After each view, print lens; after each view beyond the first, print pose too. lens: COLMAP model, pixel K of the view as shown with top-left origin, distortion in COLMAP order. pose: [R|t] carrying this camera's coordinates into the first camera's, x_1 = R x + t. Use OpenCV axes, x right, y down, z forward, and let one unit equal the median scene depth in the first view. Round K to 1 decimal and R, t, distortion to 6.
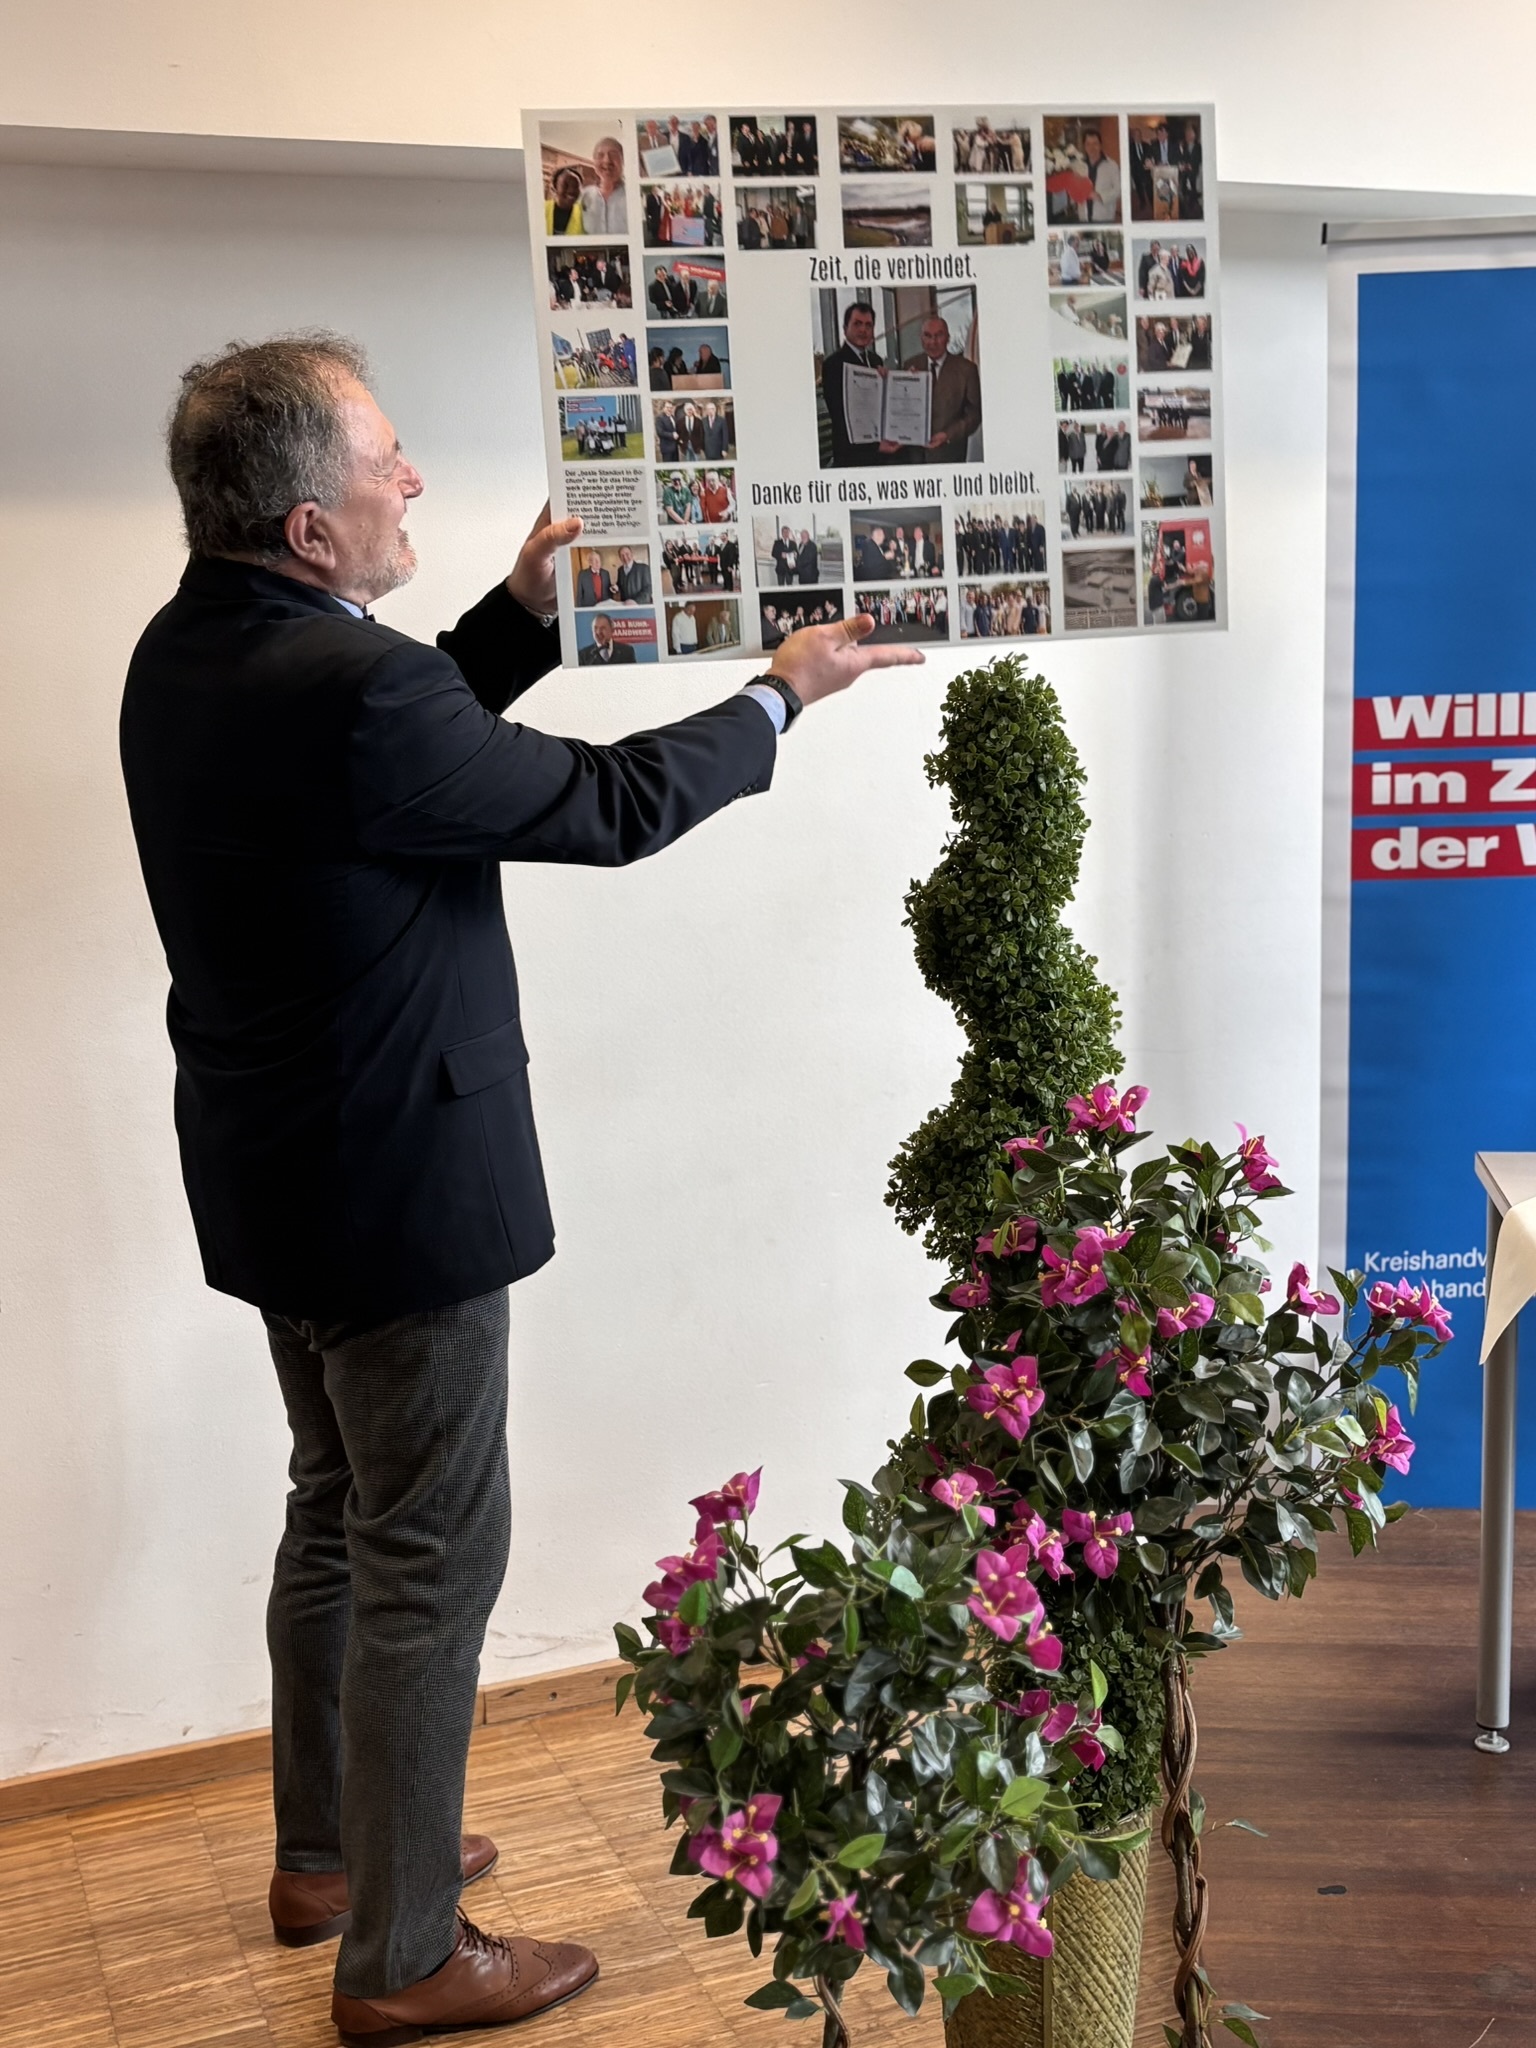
lens RADIAL K [[2419.0, 0, 768.0], [0, 2419.0, 1024.0], [0, 0, 1]] dist [0.100035, -0.034471]
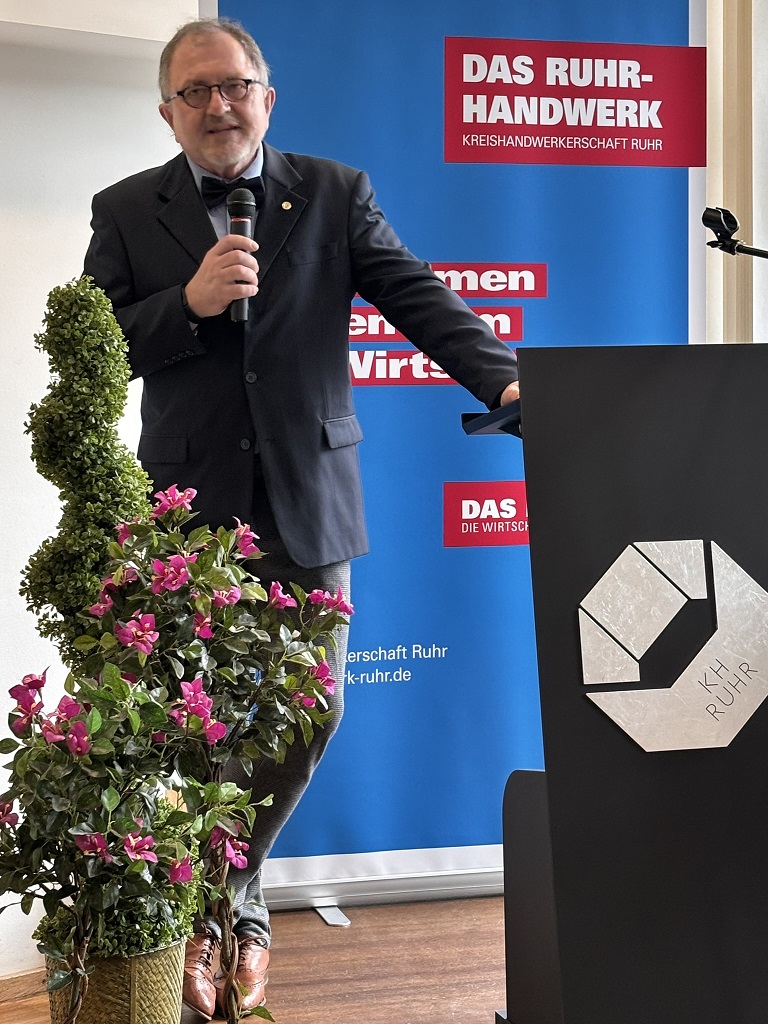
lens RADIAL K [[2245.5, 0, 384.0], [0, 2245.5, 512.0], [0, 0, 1]] dist [0.246966, -0.764464]
pose [[0.930817, -0.009354, 0.365367, -0.300379], [0.059534, 0.990201, -0.126320, 0.239058], [-0.360605, 0.139333, 0.922253, -0.570856]]
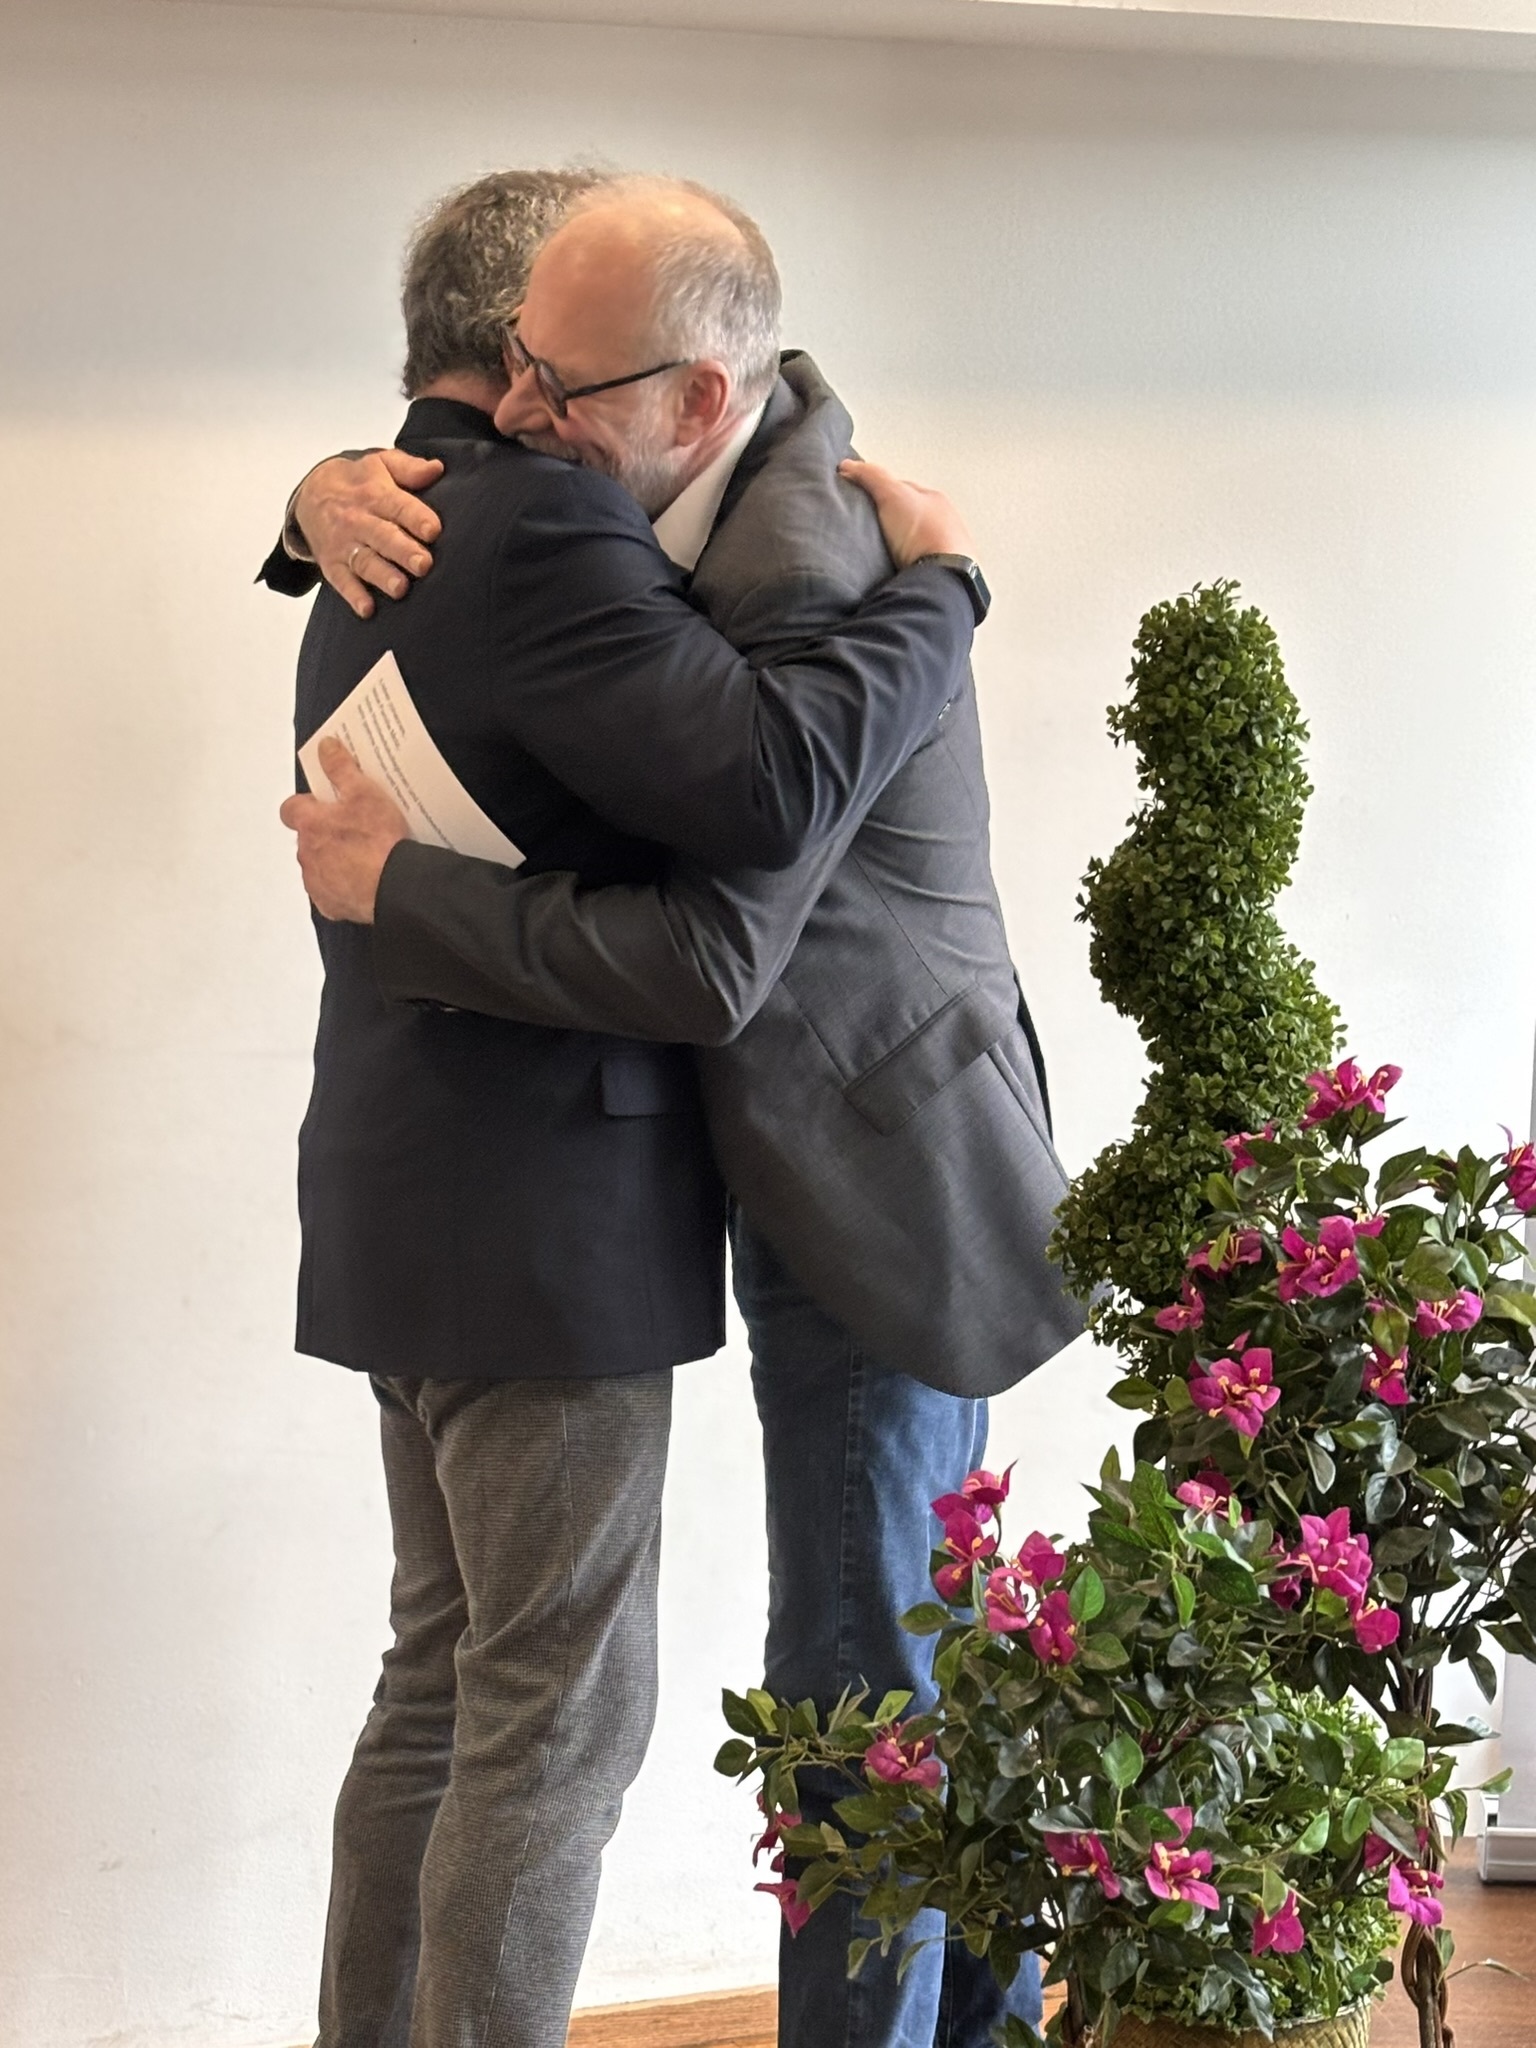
lens RADIAL K [[4075.4, 0, 514.0], [0, 4075.4, 1336.4], [0, 0, 1]] dist [0.195504, -0.470388]
pose [[0.999852, 0.015622, -0.007275, -0.124556], [-0.015822, 0.999475, -0.028277, 0.146461], [0.006829, 0.028388, 0.999574, -0.383350]]
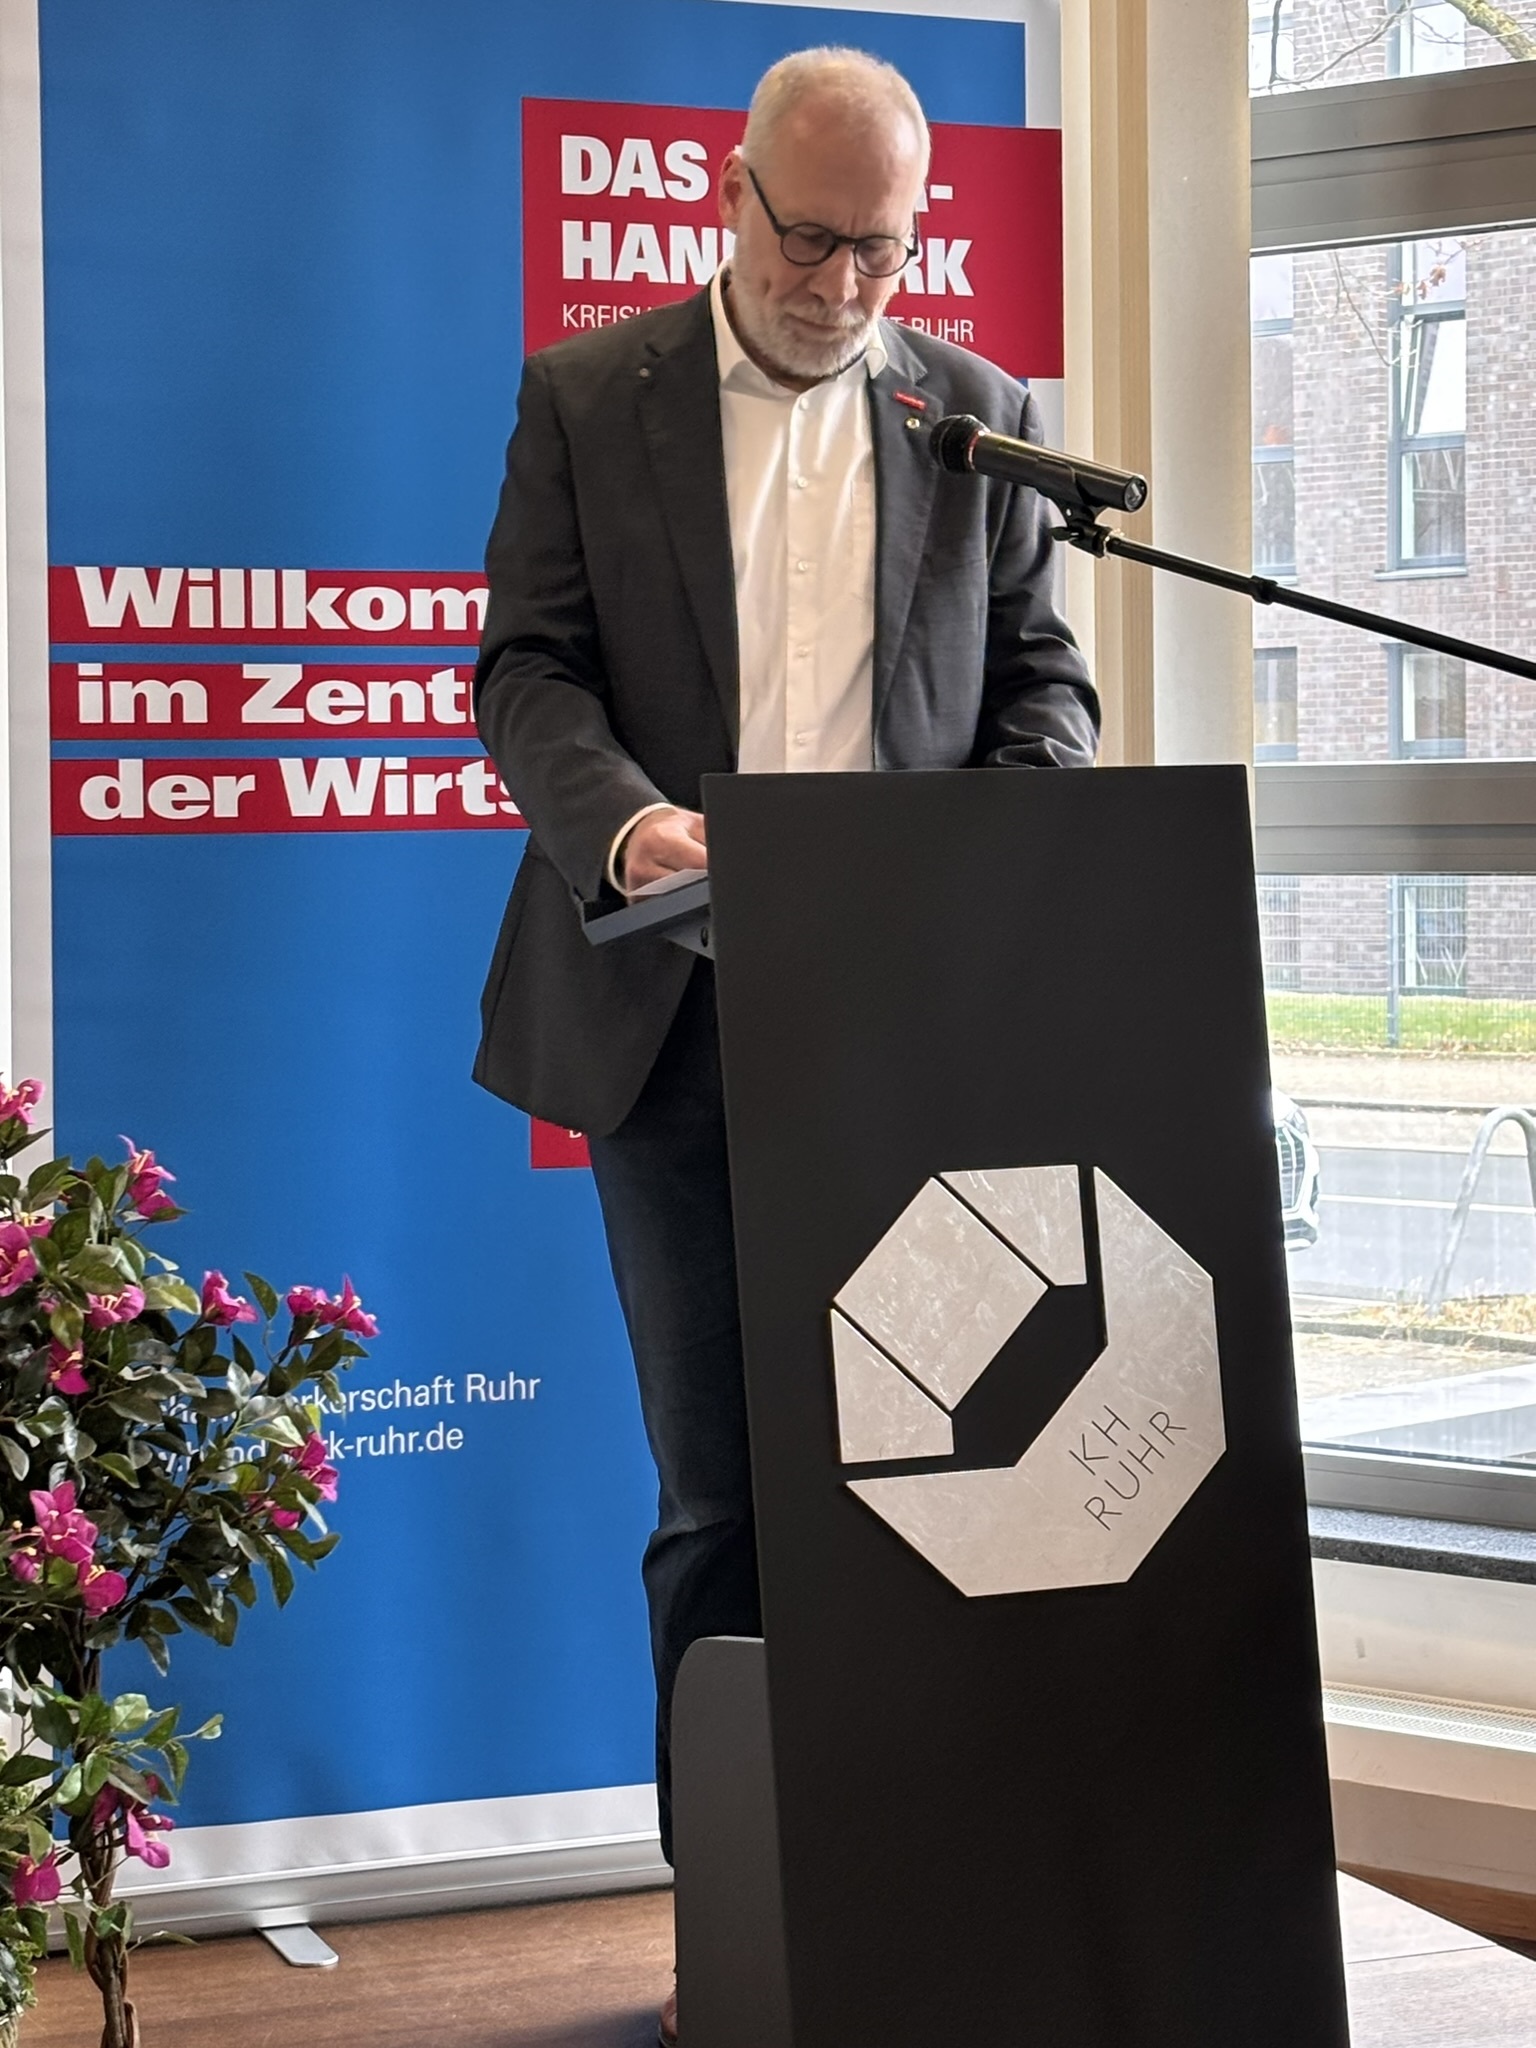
lens RADIAL K [[4932.3, 0, 977.2], [0, 4932.3, 1126.2], [0, 0, 1]] dist [0.254563, -1.052821]
pose [[0.873726, -0.024982, 0.485776, -0.381433], [0.081502, 0.992080, -0.095571, 0.217079], [-0.479541, 0.123095, 0.868843, -0.667552]]
